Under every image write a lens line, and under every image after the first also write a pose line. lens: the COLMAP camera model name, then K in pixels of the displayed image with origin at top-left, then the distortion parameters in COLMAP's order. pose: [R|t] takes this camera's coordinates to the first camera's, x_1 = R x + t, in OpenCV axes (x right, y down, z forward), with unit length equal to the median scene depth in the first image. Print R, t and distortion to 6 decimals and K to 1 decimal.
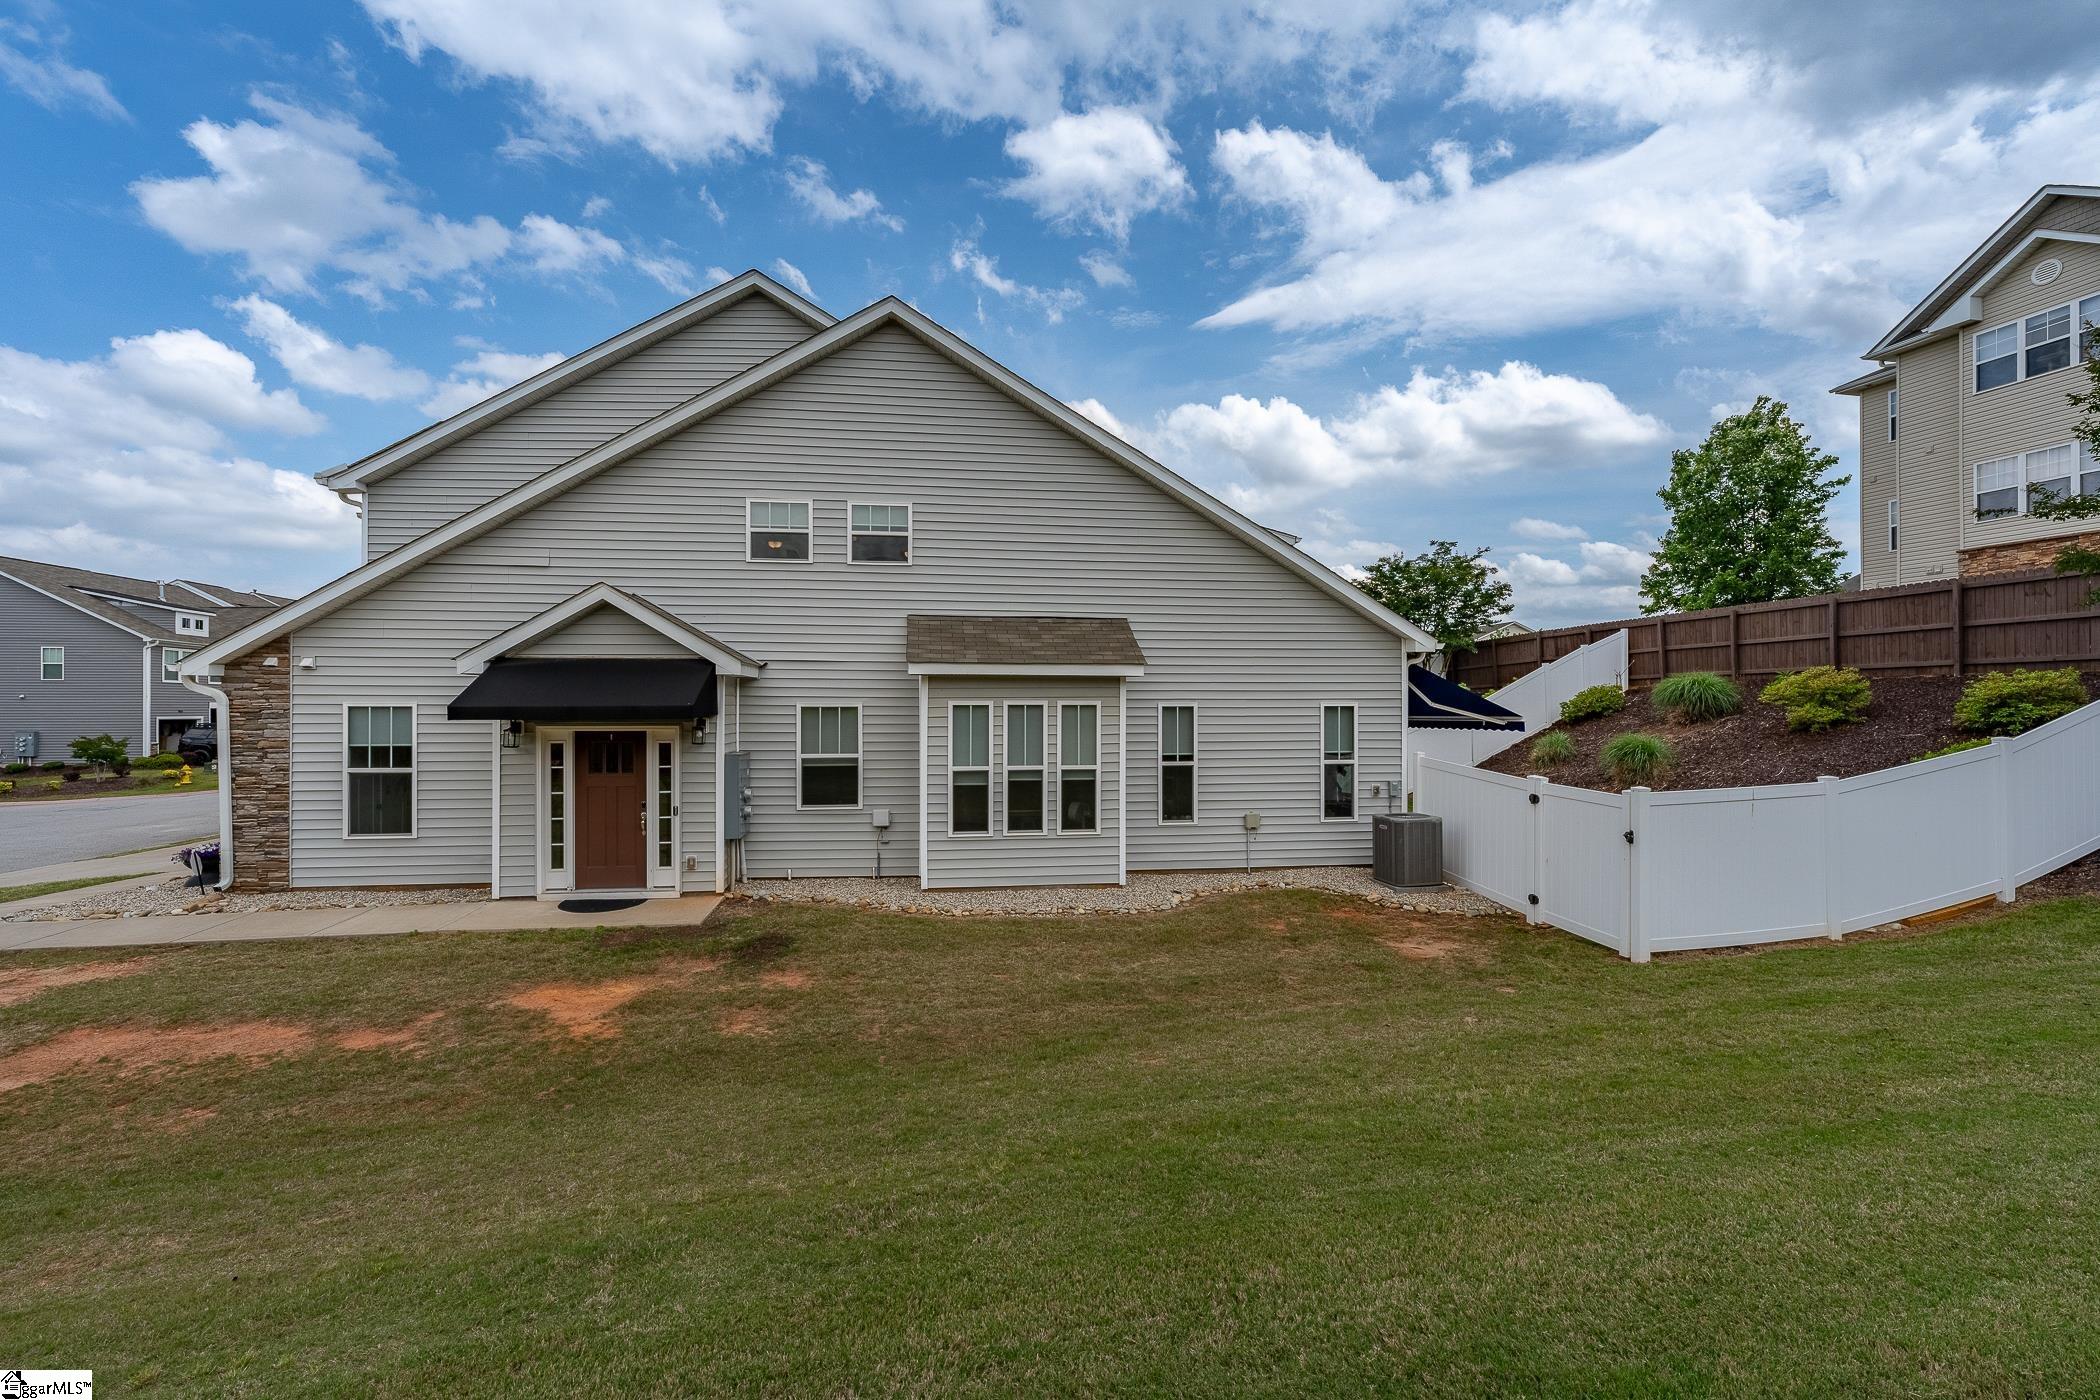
lens RADIAL K [[848.3, 0, 1050.0], [0, 848.3, 700.0], [0, 0, 1]] dist [0.001695, -0.000549]
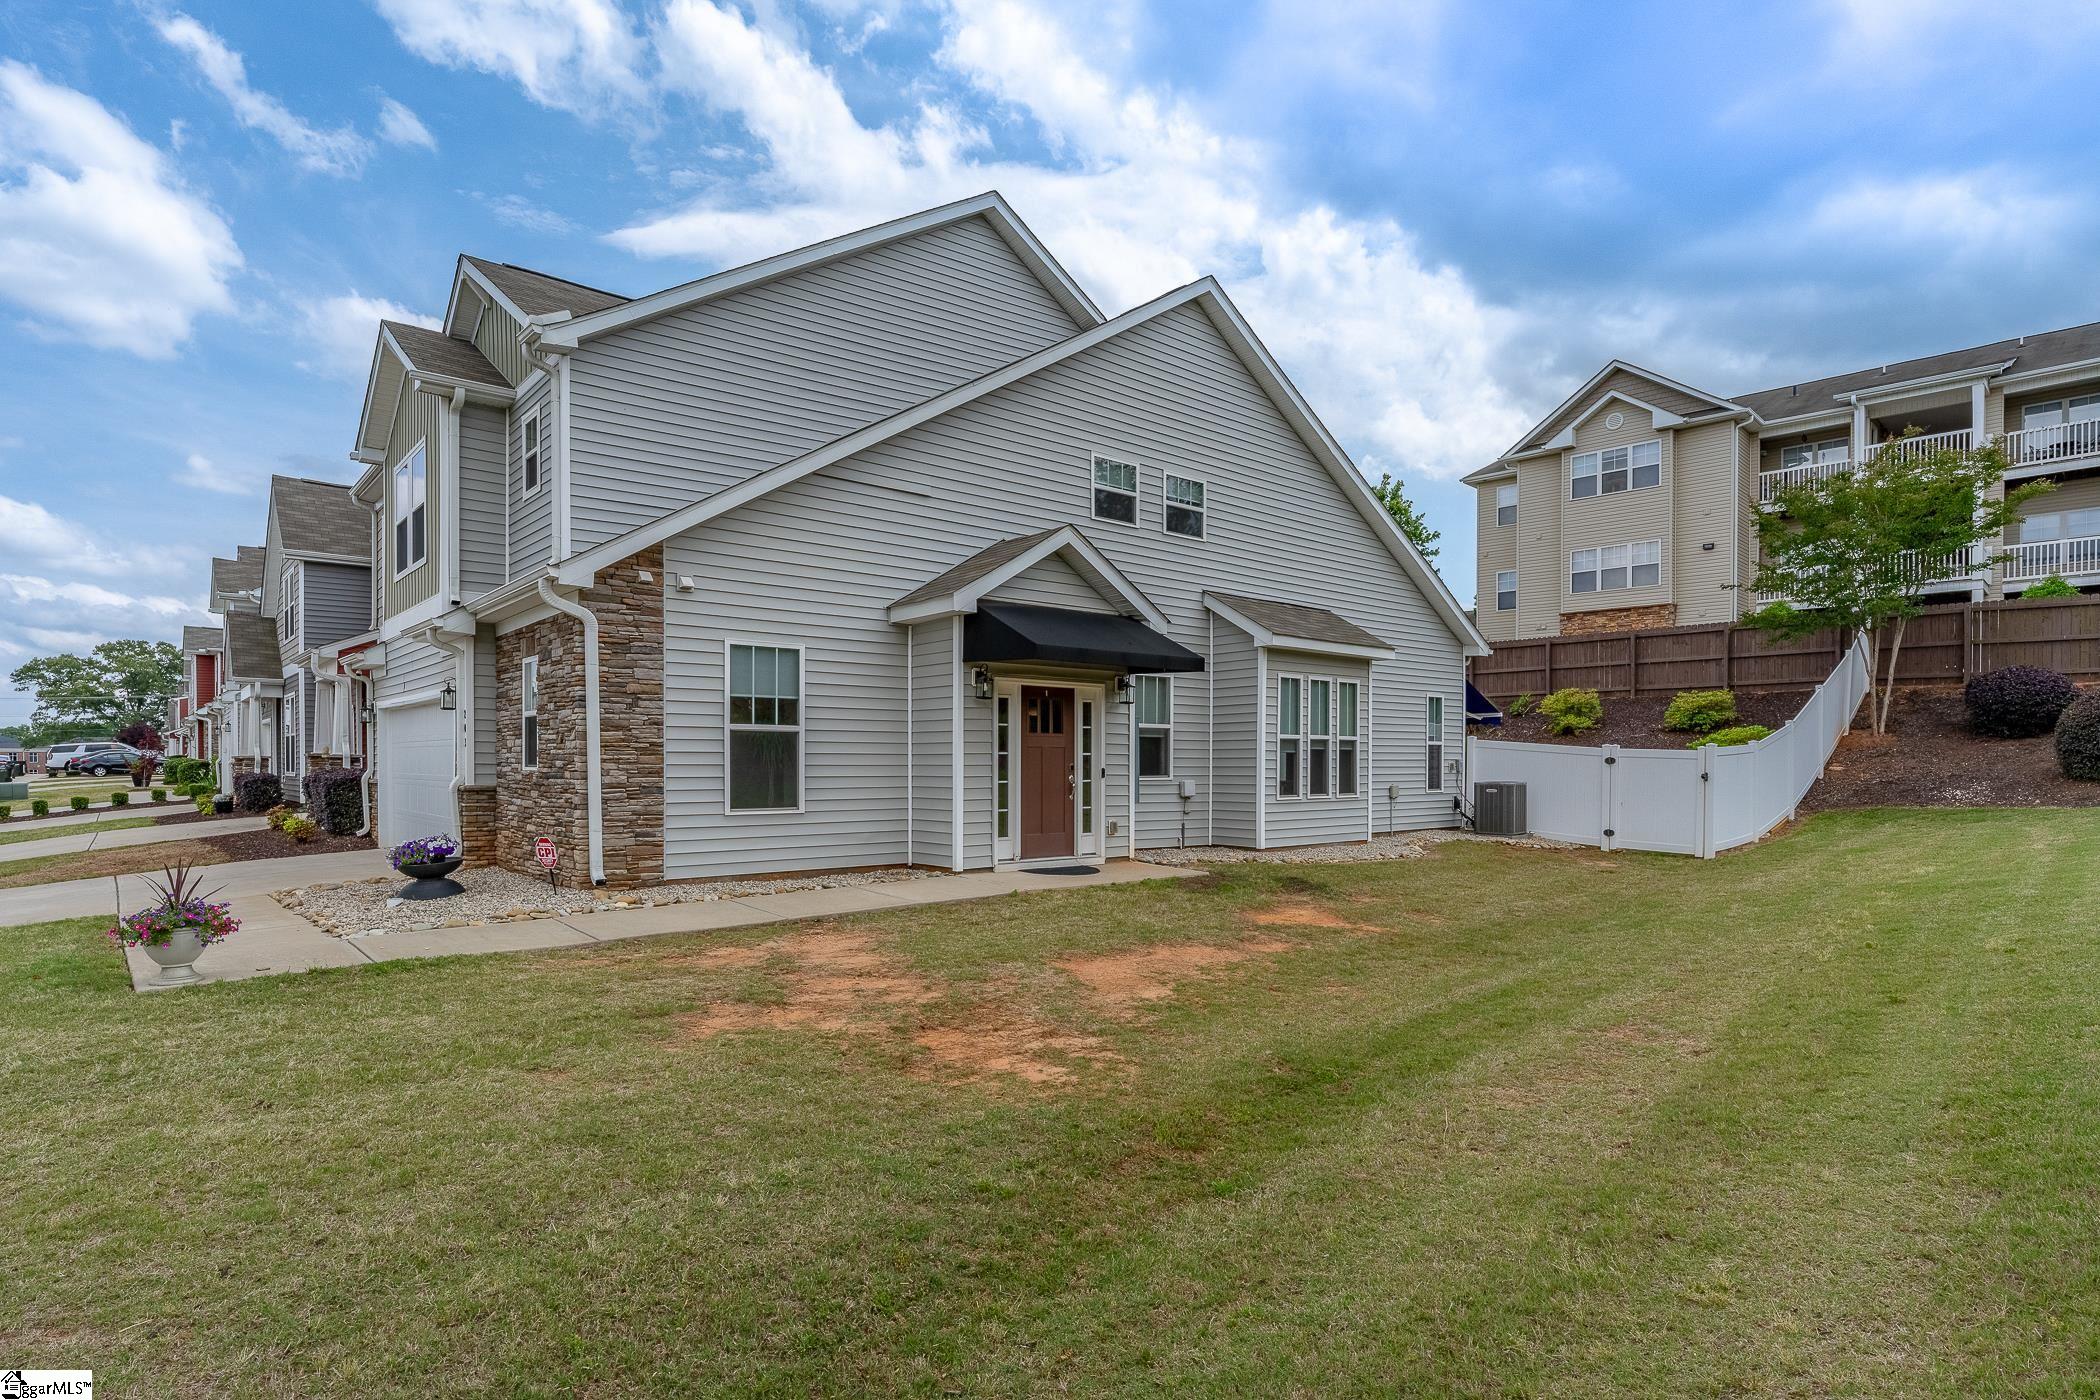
lens RADIAL K [[1078.9, 0, 1037.5], [0, 1078.9, 763.2], [0, 0, 1]] dist [0.000376, -0.000316]
pose [[0.837177, 0.001156, 0.546931, -1.077574], [-0.008162, 0.999913, 0.010380, 0.098990], [-0.546871, -0.013154, 0.837114, 0.020040]]
